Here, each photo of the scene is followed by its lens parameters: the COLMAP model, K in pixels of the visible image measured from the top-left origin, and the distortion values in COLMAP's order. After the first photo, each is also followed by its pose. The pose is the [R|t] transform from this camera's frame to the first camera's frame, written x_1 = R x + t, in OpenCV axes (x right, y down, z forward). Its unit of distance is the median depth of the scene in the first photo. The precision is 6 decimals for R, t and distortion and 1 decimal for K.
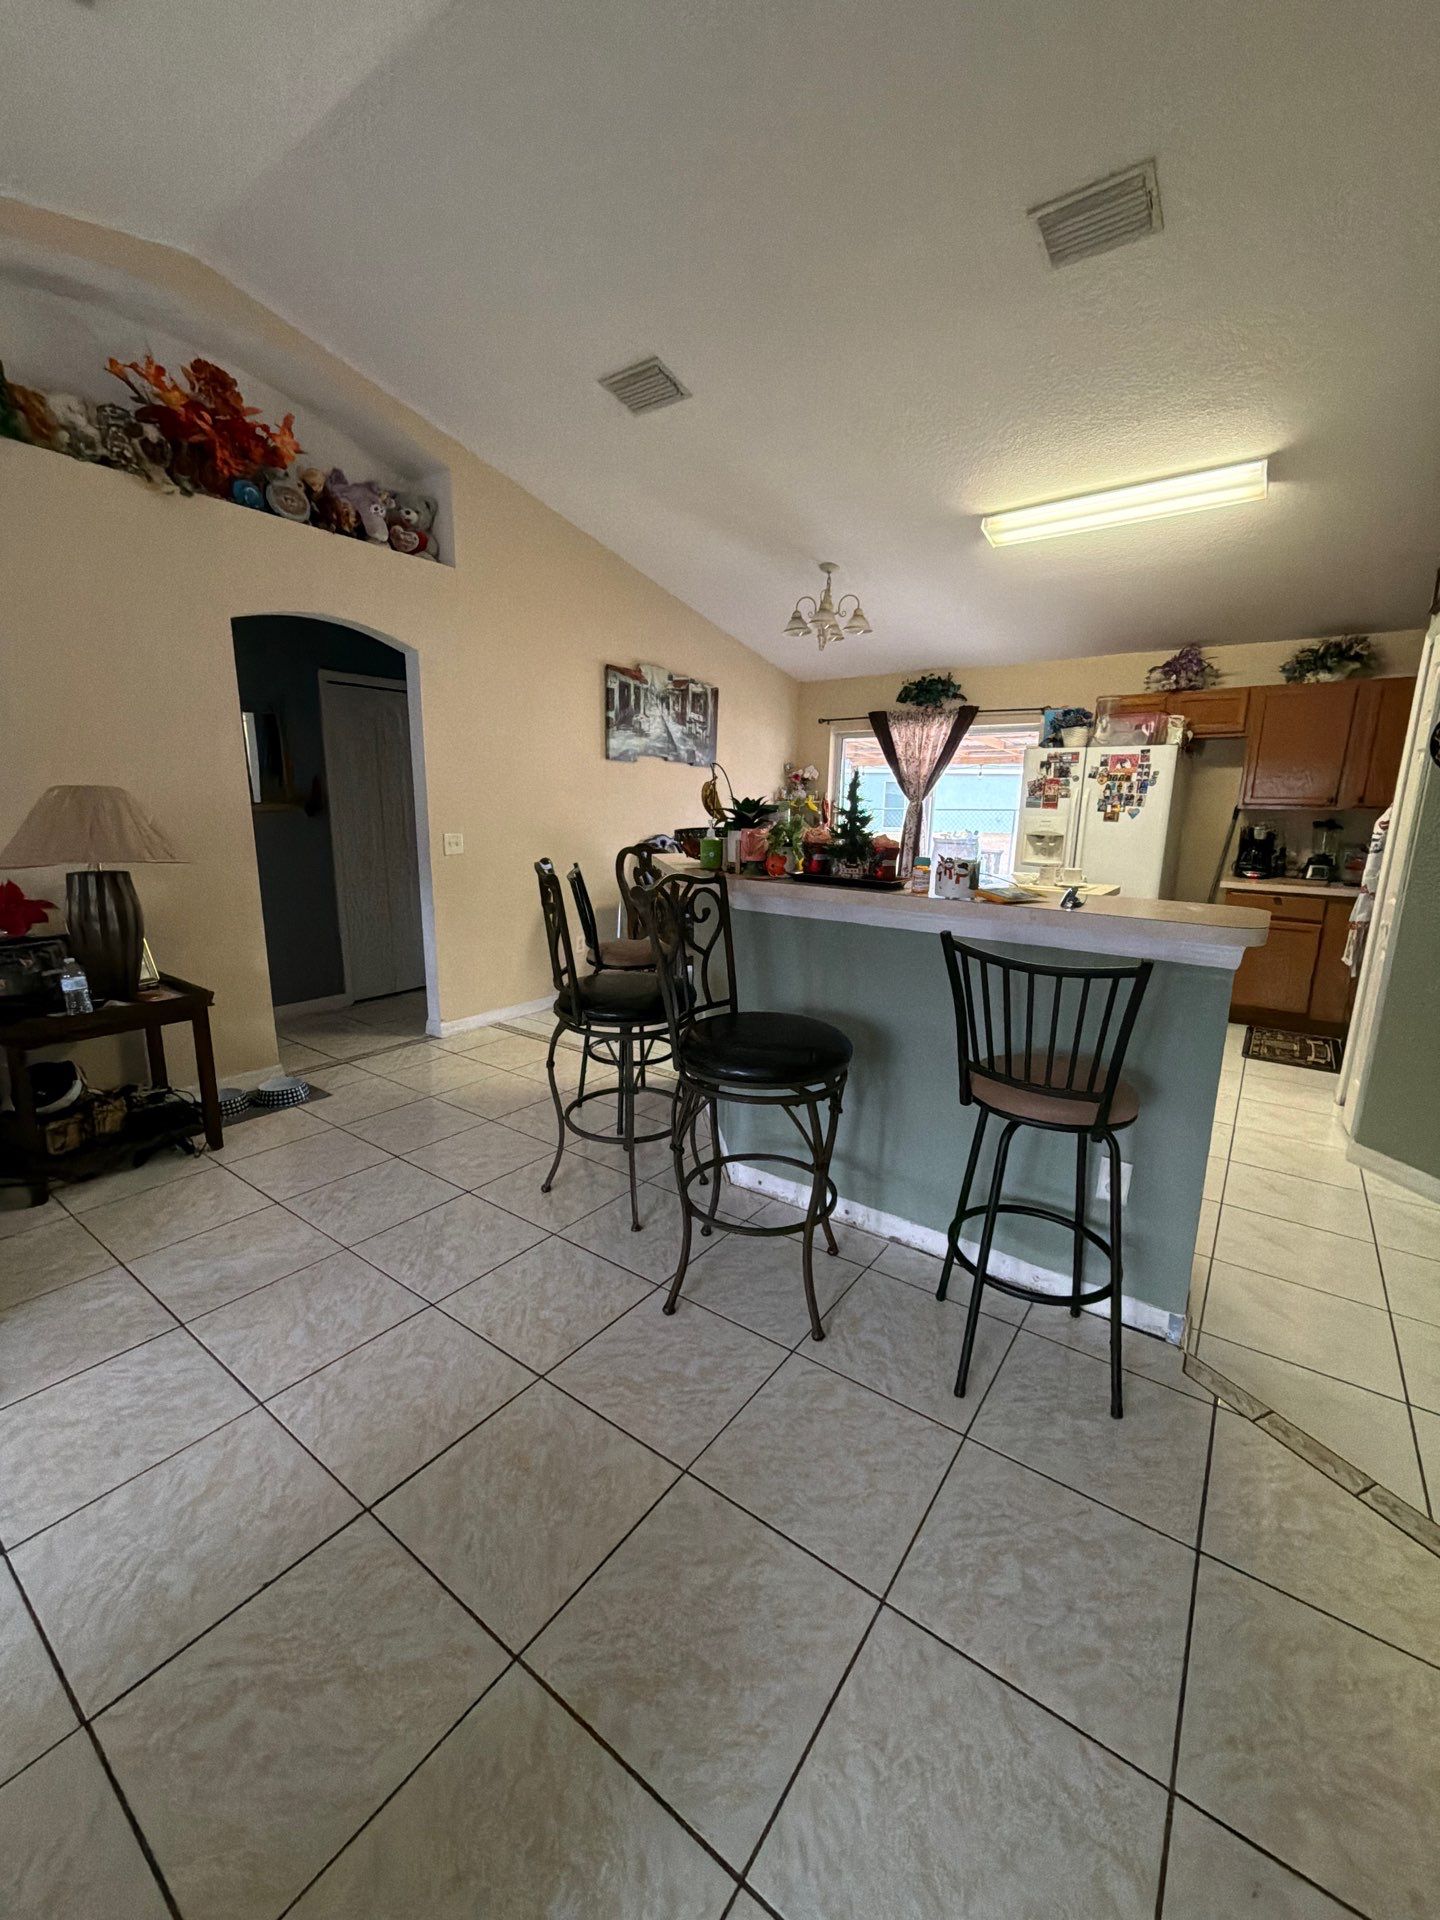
lens RADIAL K [[768.9, 0, 720.2], [0, 768.9, 953.8], [0, 0, 1]] dist [0.001963, -0.000014]
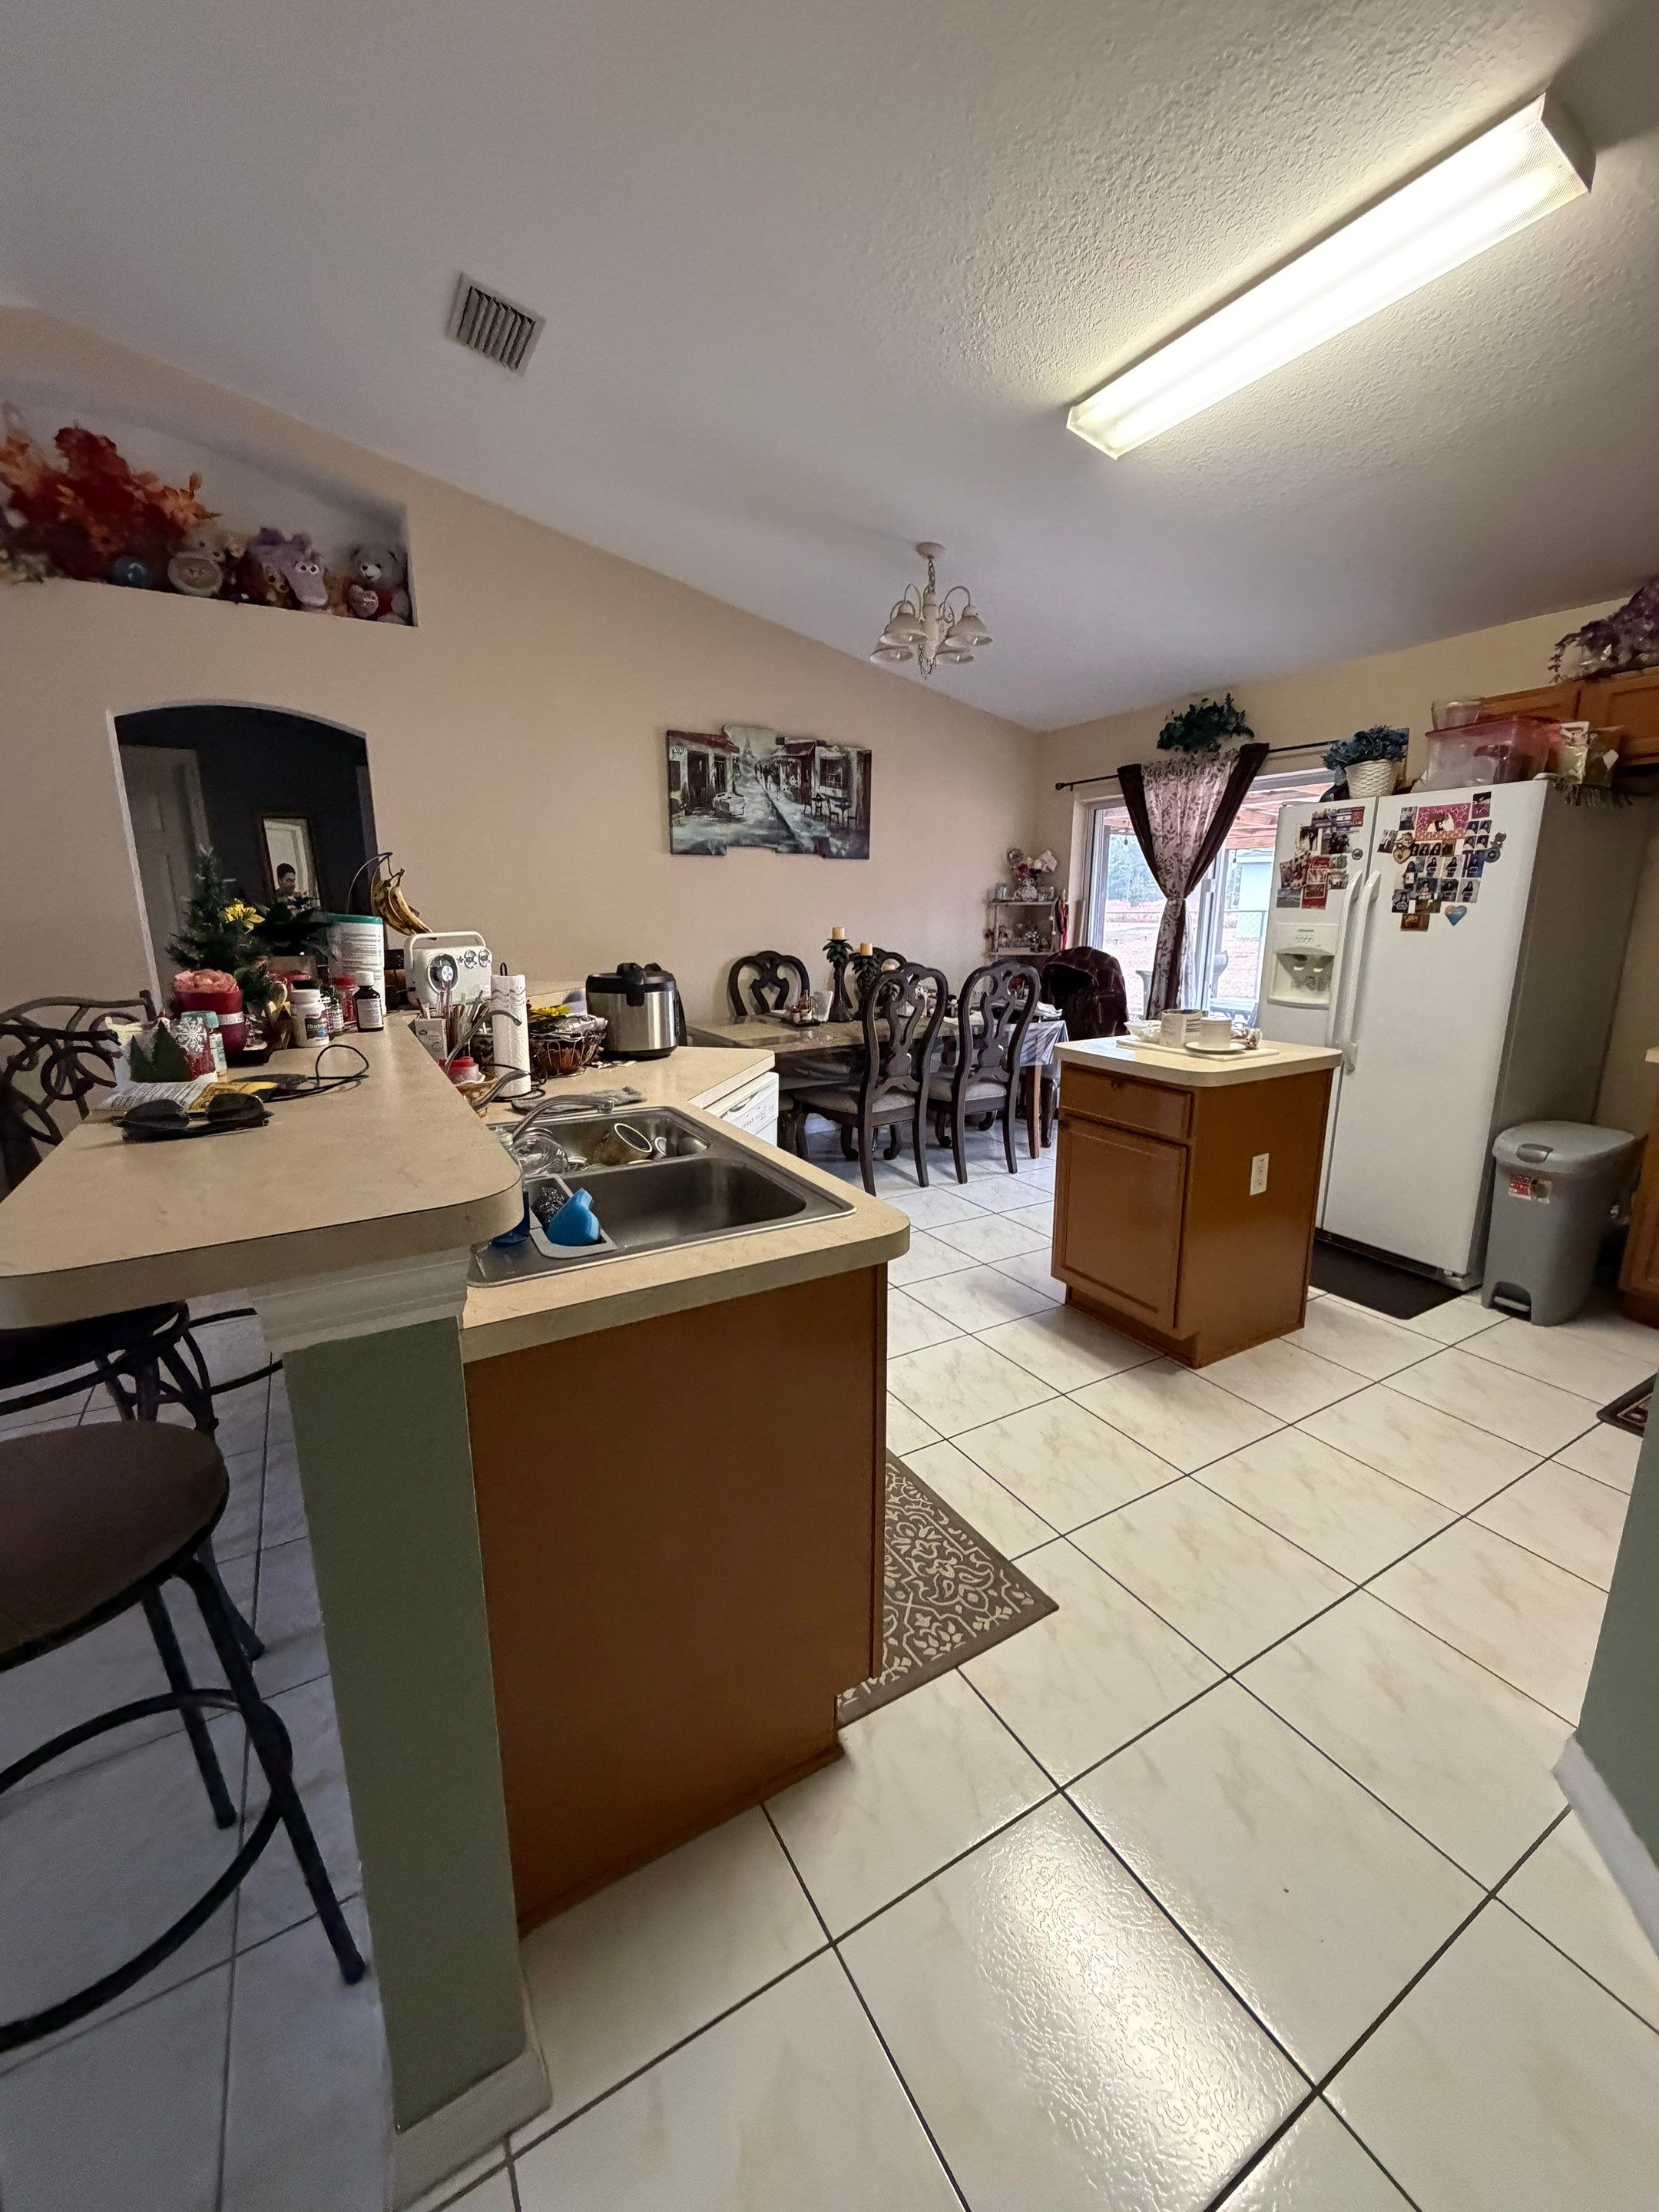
lens RADIAL K [[885.9, 0, 817.0], [0, 885.9, 1090.8], [0, 0, 1]] dist [0.001963, -0.000014]
pose [[0.915744, 0.064805, -0.396500, 0.360452], [-0.060625, 0.997894, 0.023080, -0.044154], [0.397161, 0.002903, 0.917744, 0.239687]]
